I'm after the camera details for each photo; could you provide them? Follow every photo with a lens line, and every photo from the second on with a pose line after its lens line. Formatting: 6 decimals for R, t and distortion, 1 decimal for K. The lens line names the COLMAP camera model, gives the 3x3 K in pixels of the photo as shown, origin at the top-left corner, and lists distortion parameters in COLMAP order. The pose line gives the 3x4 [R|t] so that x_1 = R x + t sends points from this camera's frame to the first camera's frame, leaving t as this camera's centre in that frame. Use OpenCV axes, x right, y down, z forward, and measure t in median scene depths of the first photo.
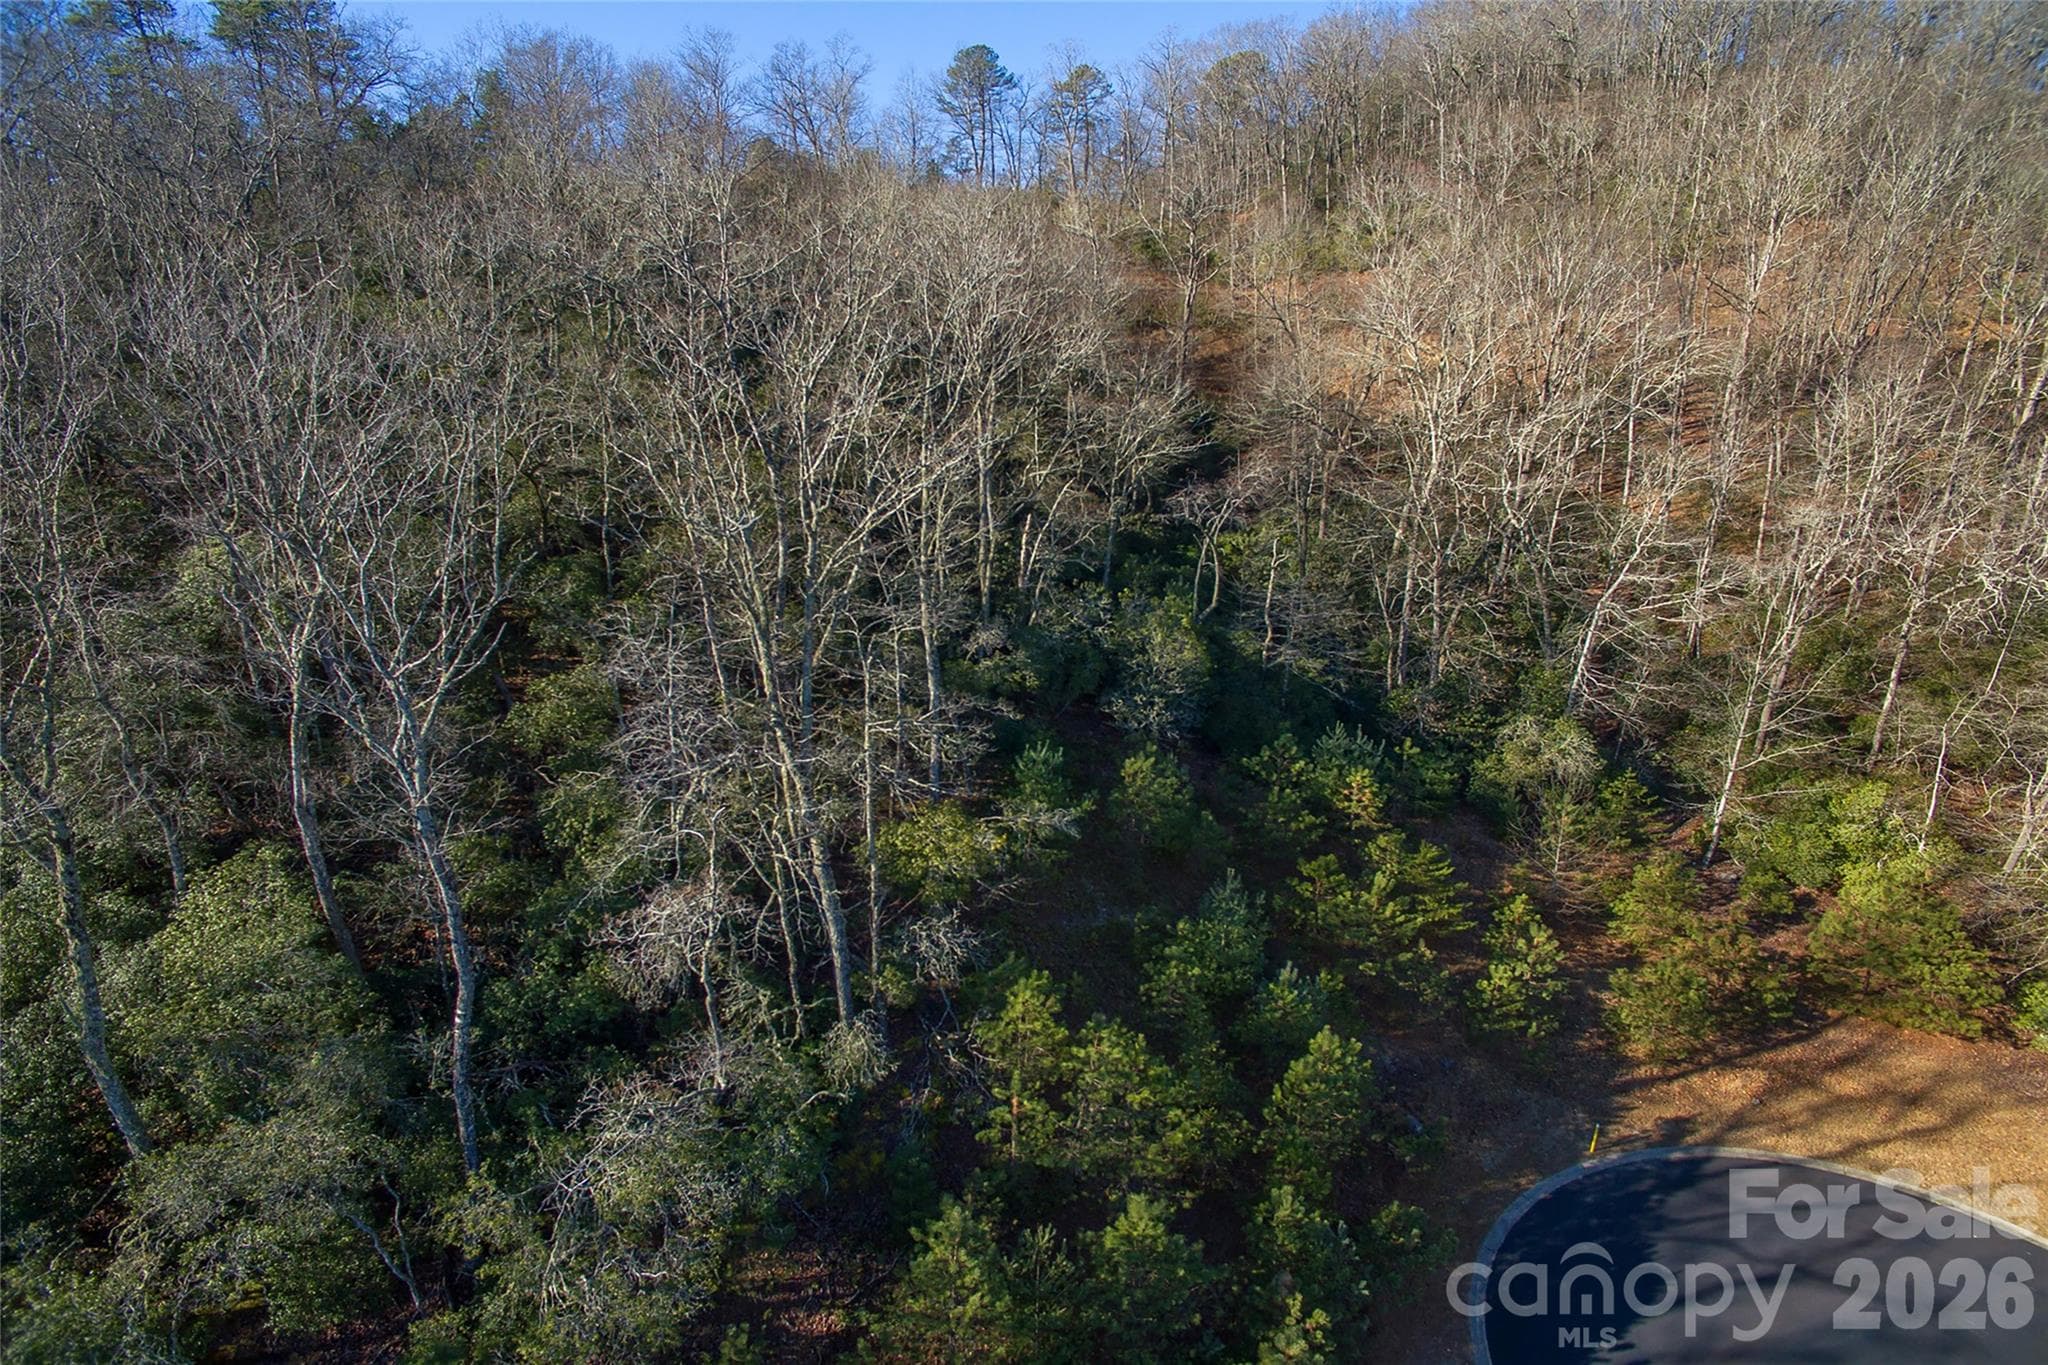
lens RADIAL K [[1204.5, 0, 1020.2], [0, 1204.5, 707.0], [0, 0, 1]] dist [-0.102712, 0.078053]
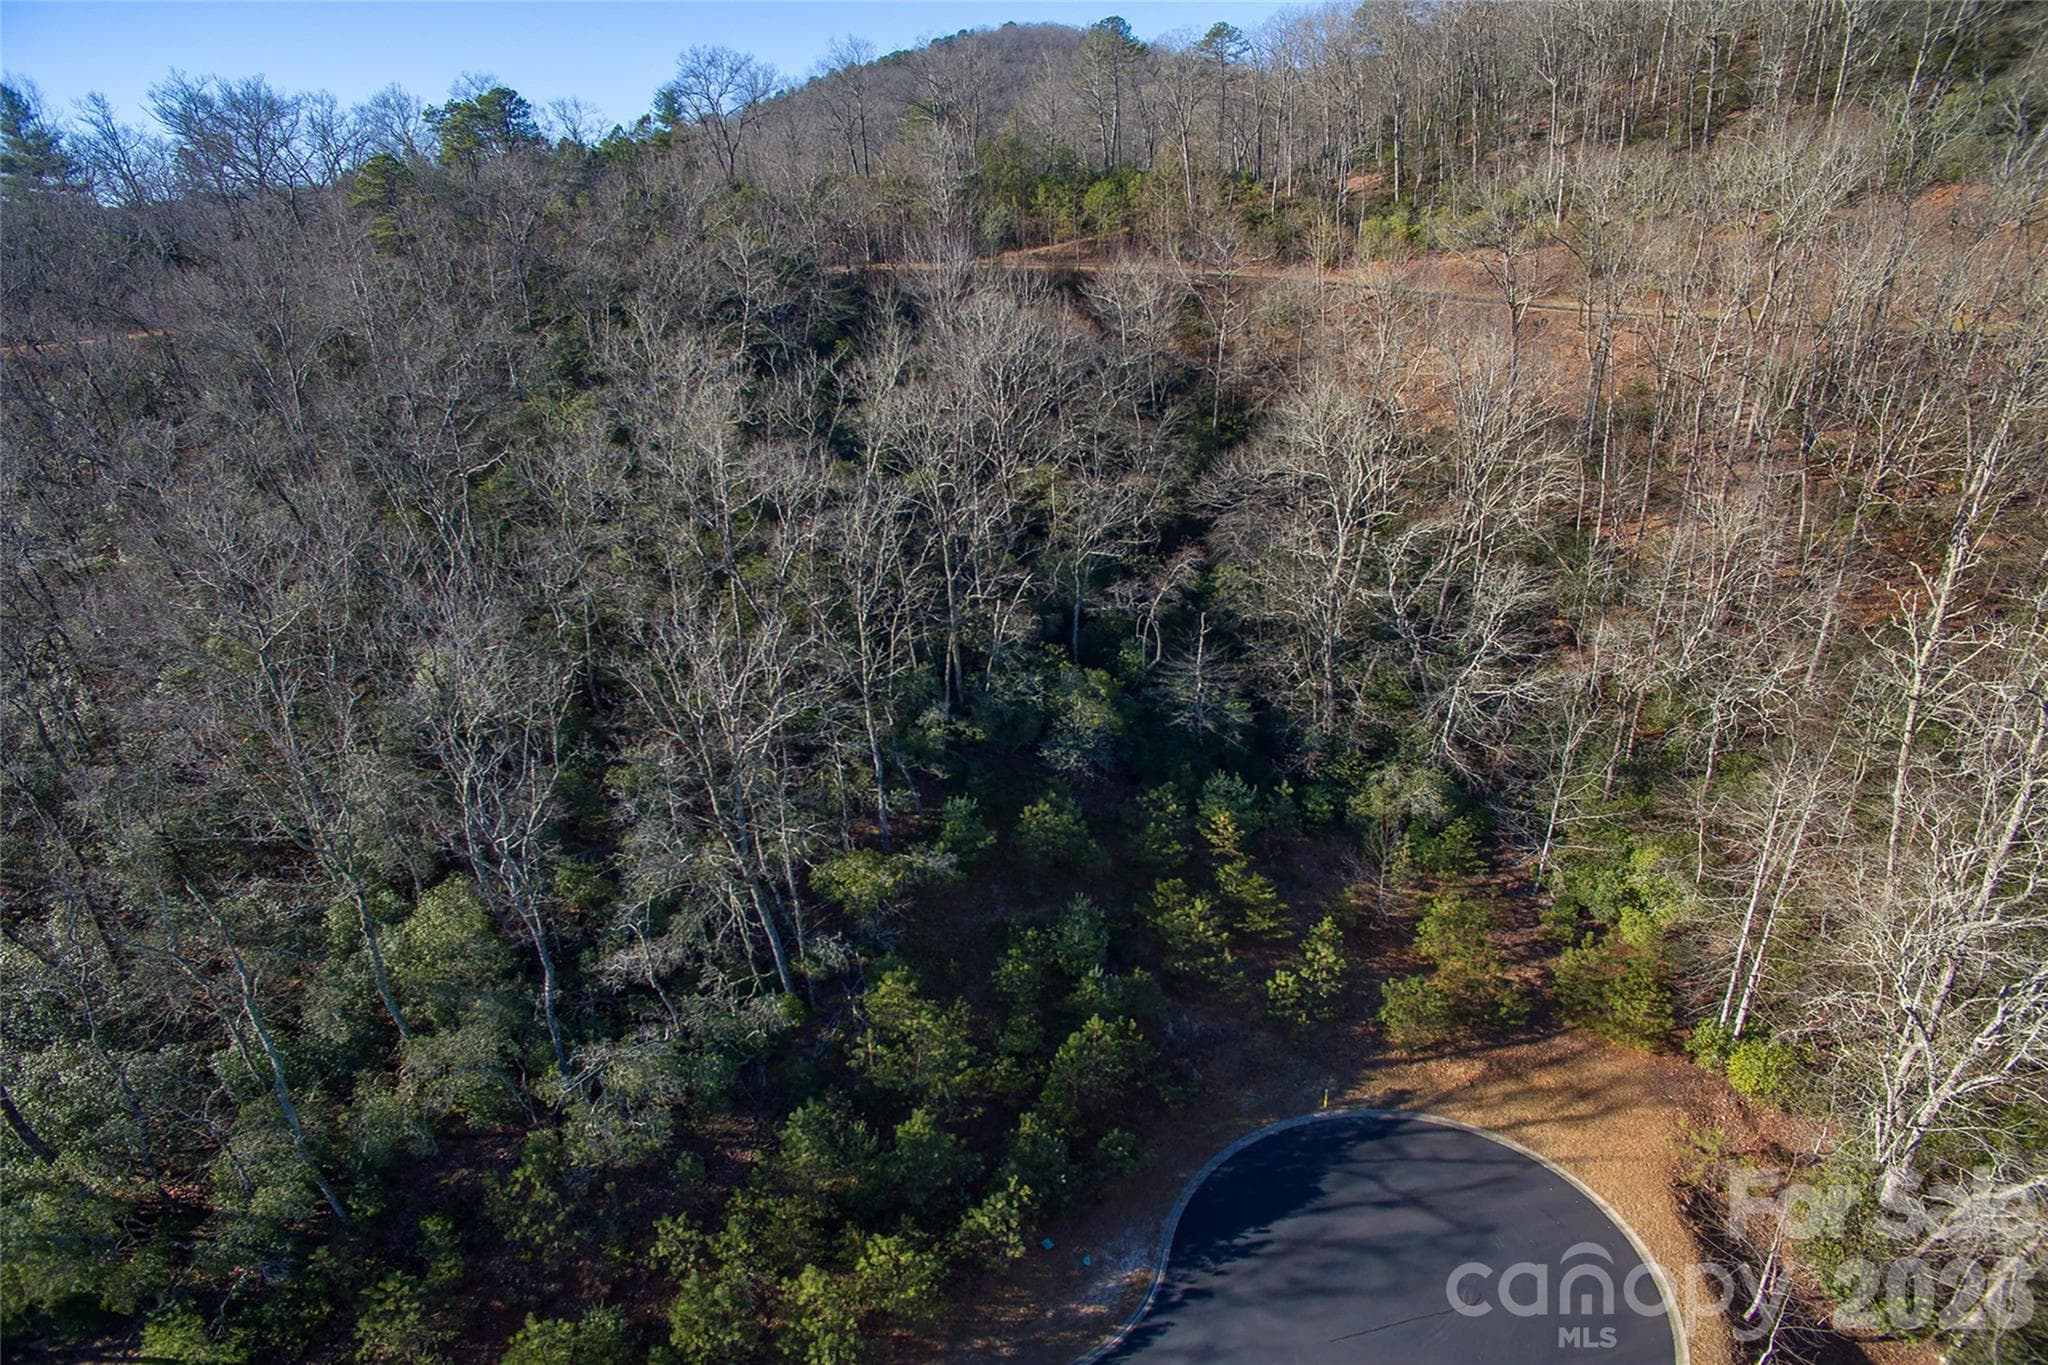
lens RADIAL K [[1175.2, 0, 1007.7], [0, 1175.2, 772.9], [0, 0, 1]] dist [-0.100853, 0.069058]
pose [[0.981558, 0.059947, -0.181523, 0.338038], [-0.028815, 0.985106, 0.169514, -0.244342], [0.188982, -0.161157, 0.968666, -0.364996]]
